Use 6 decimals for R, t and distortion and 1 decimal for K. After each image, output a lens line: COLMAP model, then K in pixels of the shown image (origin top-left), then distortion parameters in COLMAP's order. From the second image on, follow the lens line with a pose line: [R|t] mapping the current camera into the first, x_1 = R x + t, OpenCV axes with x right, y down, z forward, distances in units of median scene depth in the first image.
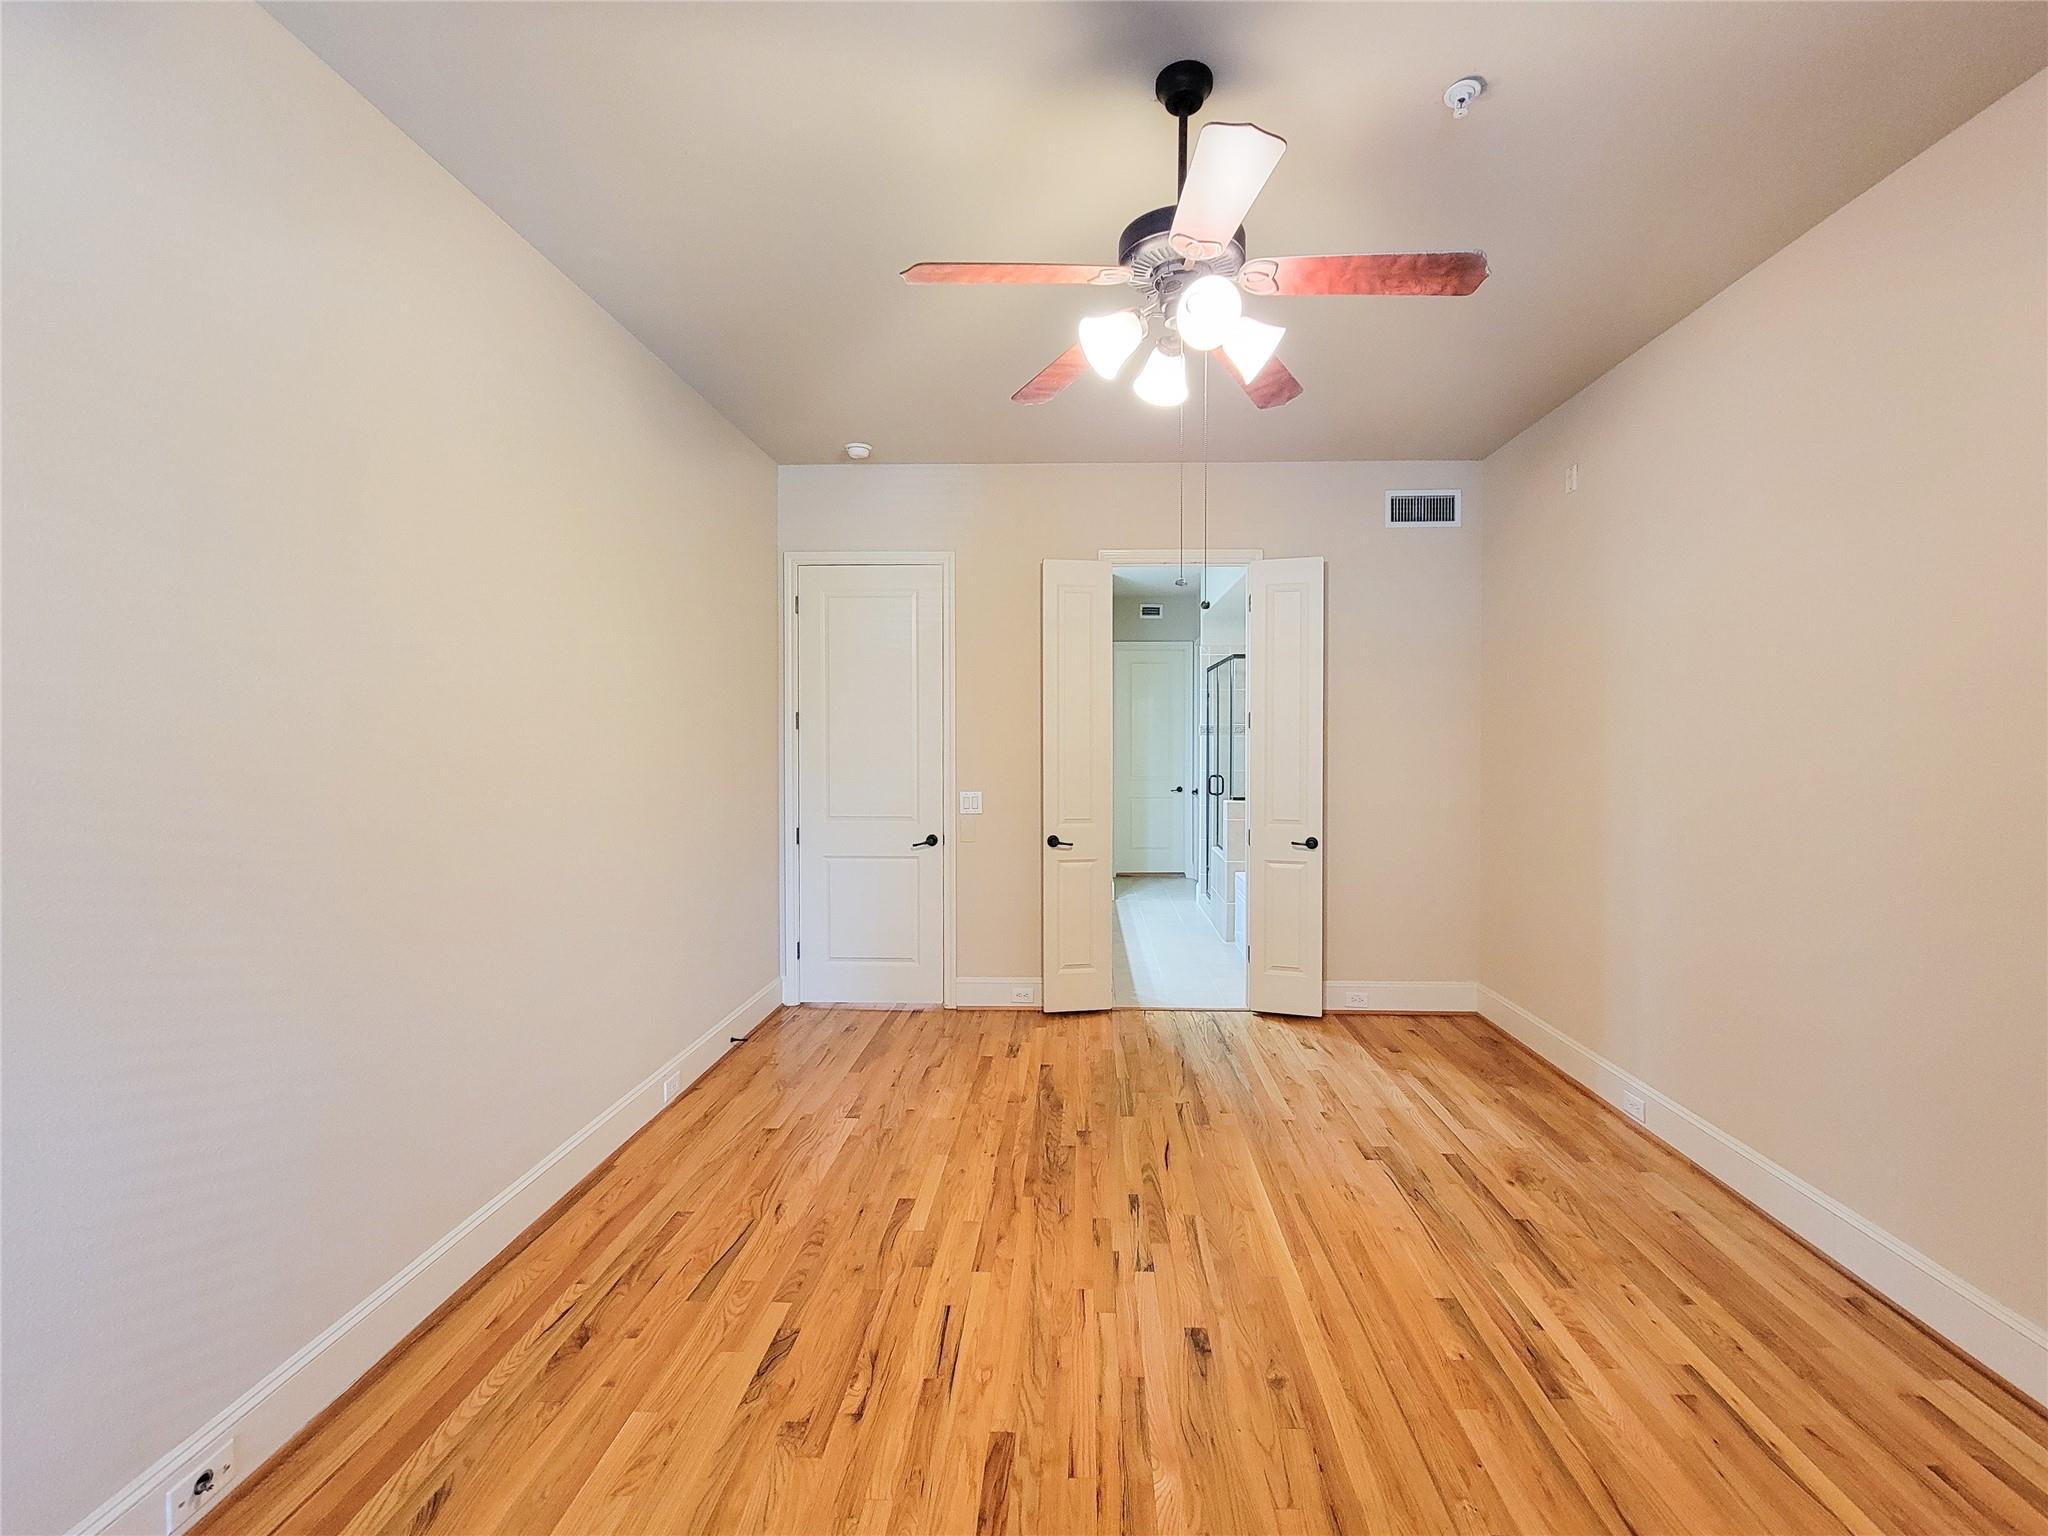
lens RADIAL K [[876.1, 0, 1024.0], [0, 876.1, 768.0], [0, 0, 1]] dist [0.002162, 0.000269]
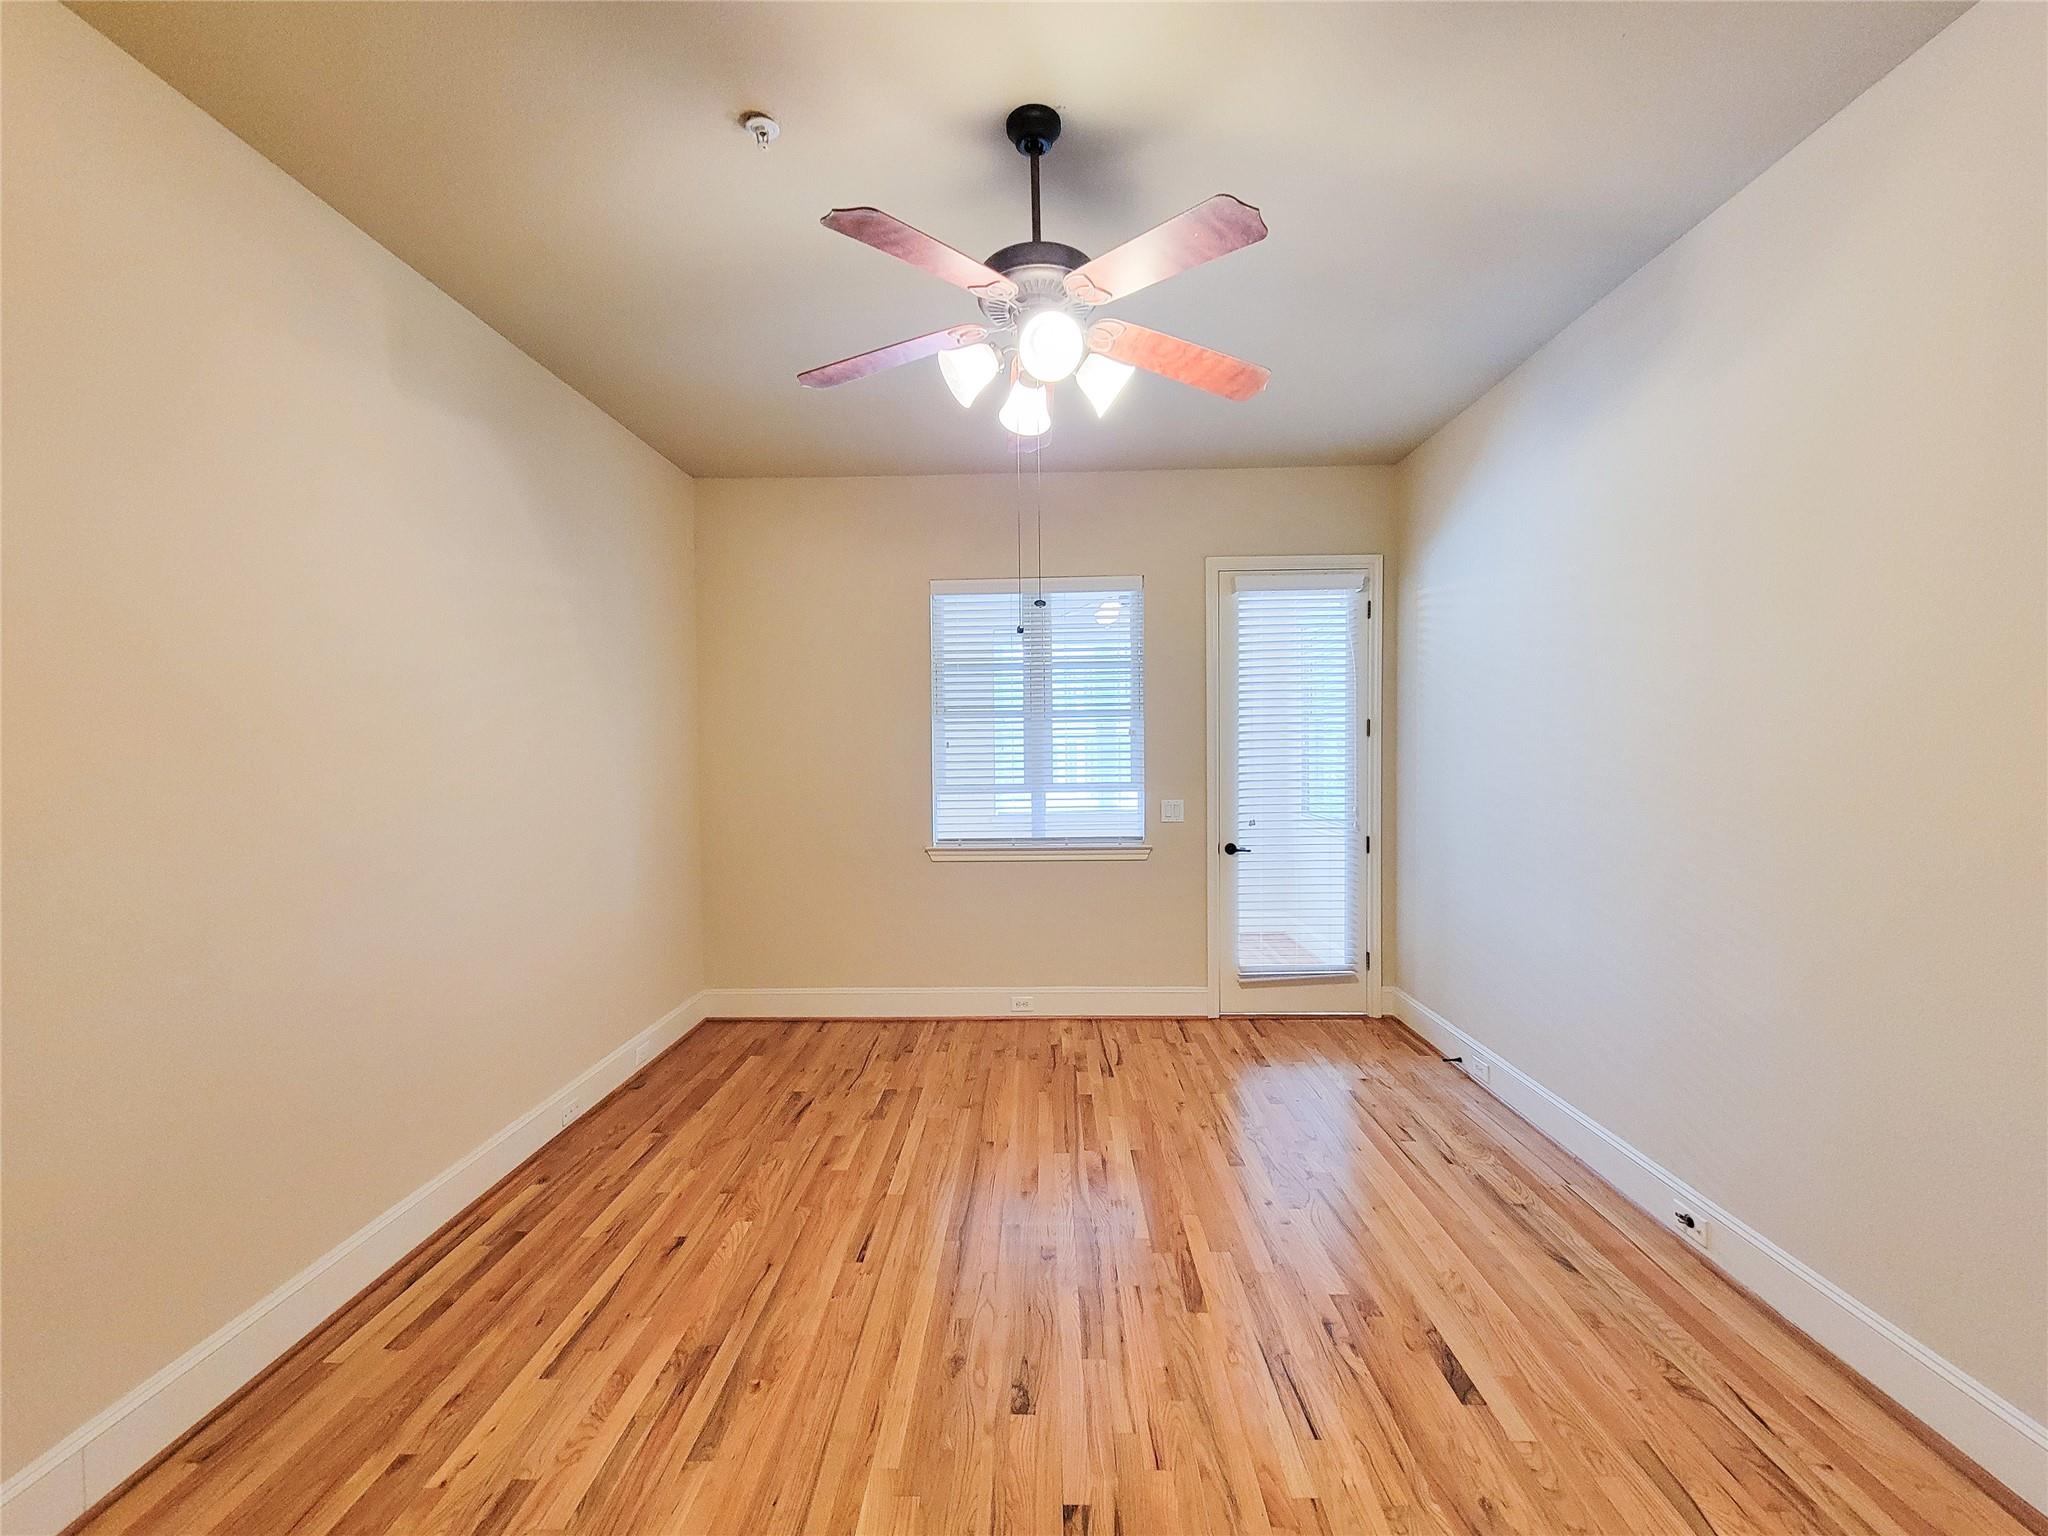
lens RADIAL K [[876.1, 0, 1024.0], [0, 876.1, 768.0], [0, 0, 1]] dist [0.002162, 0.000269]
pose [[-0.998855, 0.010301, -0.046725, 0.241093], [0.007559, 0.998260, 0.058479, -0.068677], [0.047246, 0.058059, -0.997195, 1.943709]]
